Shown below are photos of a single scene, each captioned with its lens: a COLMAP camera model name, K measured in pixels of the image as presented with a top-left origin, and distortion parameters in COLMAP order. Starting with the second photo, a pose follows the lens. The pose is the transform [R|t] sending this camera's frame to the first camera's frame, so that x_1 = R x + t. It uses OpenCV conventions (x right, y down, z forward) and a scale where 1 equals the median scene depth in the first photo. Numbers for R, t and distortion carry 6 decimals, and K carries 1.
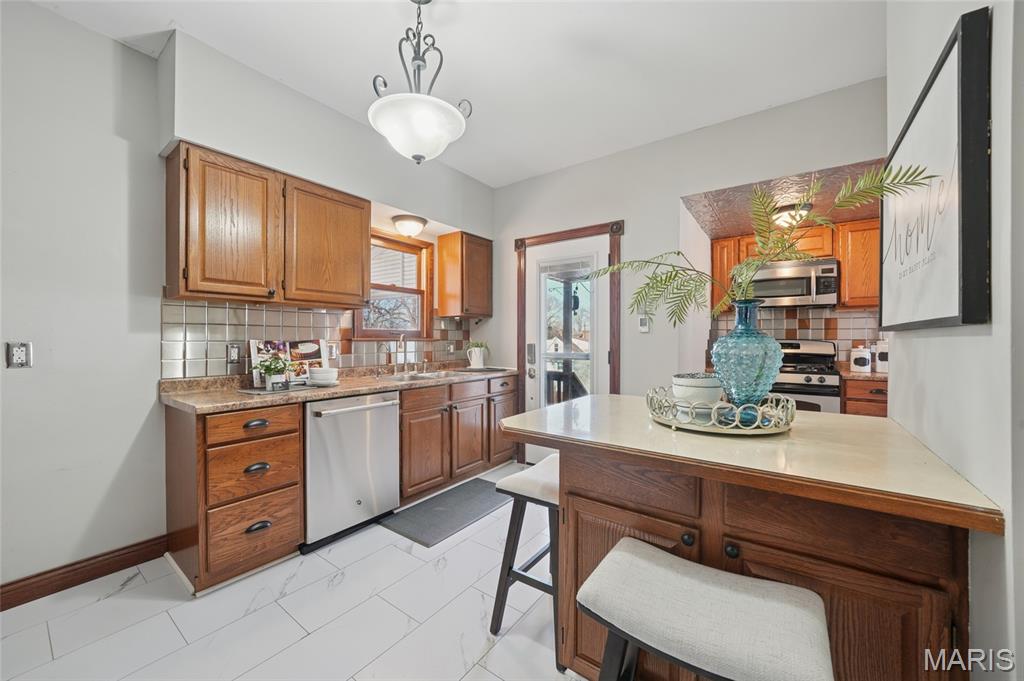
lens RADIAL K [[384.6, 0, 512.7], [0, 384.6, 338.4], [0, 0, 1]] dist [-0.001792, -0.000077]
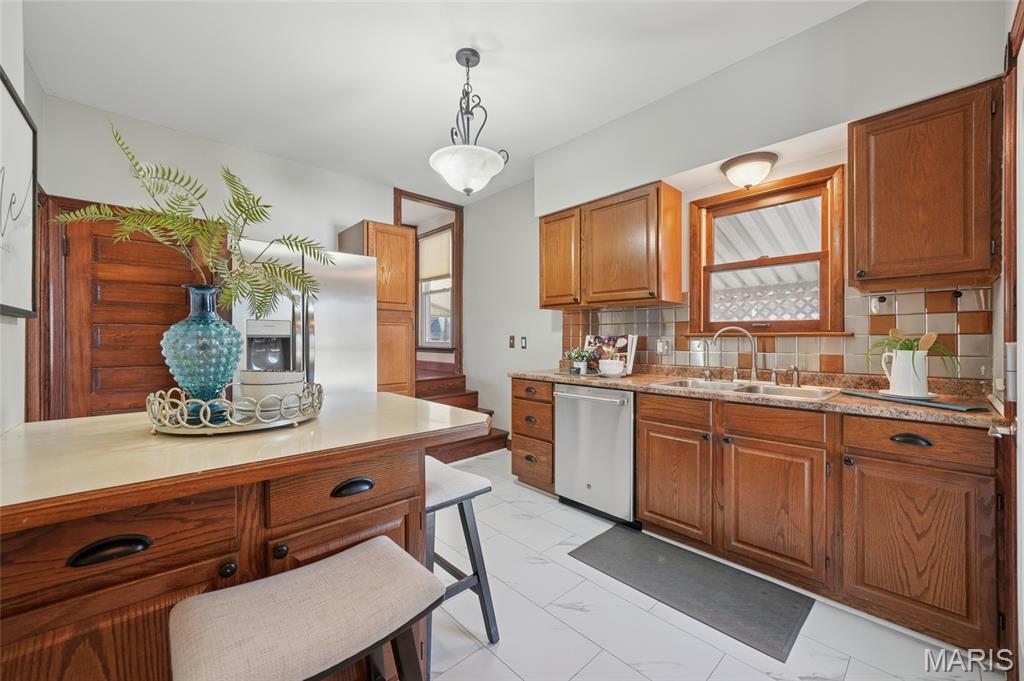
lens RADIAL K [[407.2, 0, 510.4], [0, 407.2, 338.1], [0, 0, 1]] dist [-0.001529, -0.000301]
pose [[-0.197526, 0.000471, -0.980298, 0.756644], [0.002821, 0.999996, -0.000087, 0.012269], [0.980294, -0.002783, -0.197527, 1.014206]]
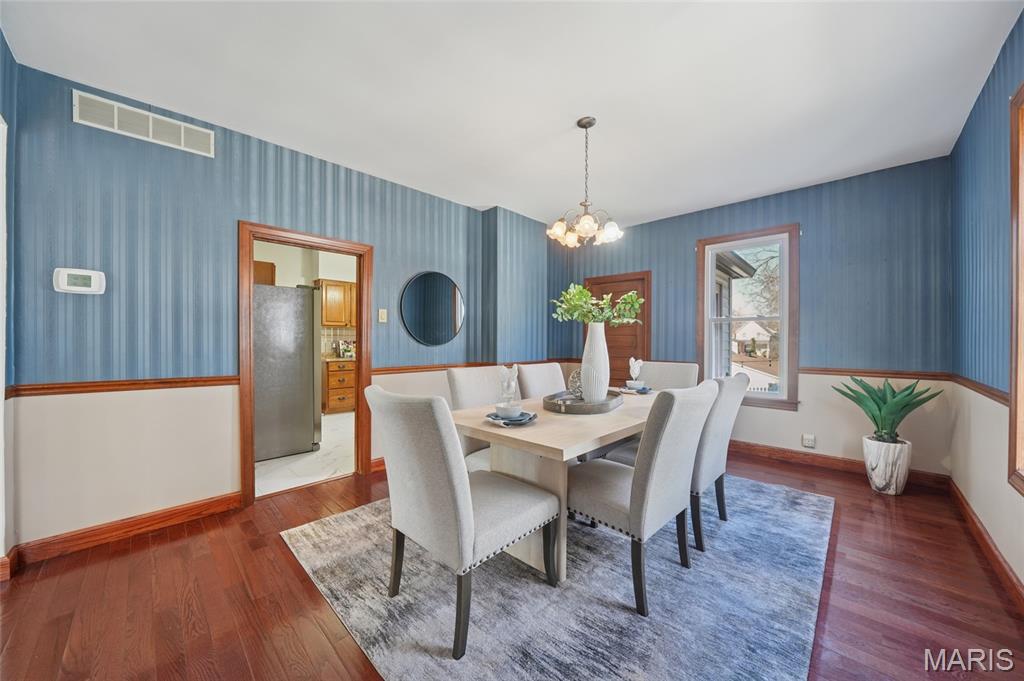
lens RADIAL K [[358.1, 0, 513.1], [0, 358.1, 339.8], [0, 0, 1]] dist [0.000725, 0.000073]
pose [[0.990811, -0.001110, -0.135250, 0.952457], [0.001391, 0.999997, 0.001988, -0.004578], [0.135247, -0.002158, 0.990810, -1.458644]]
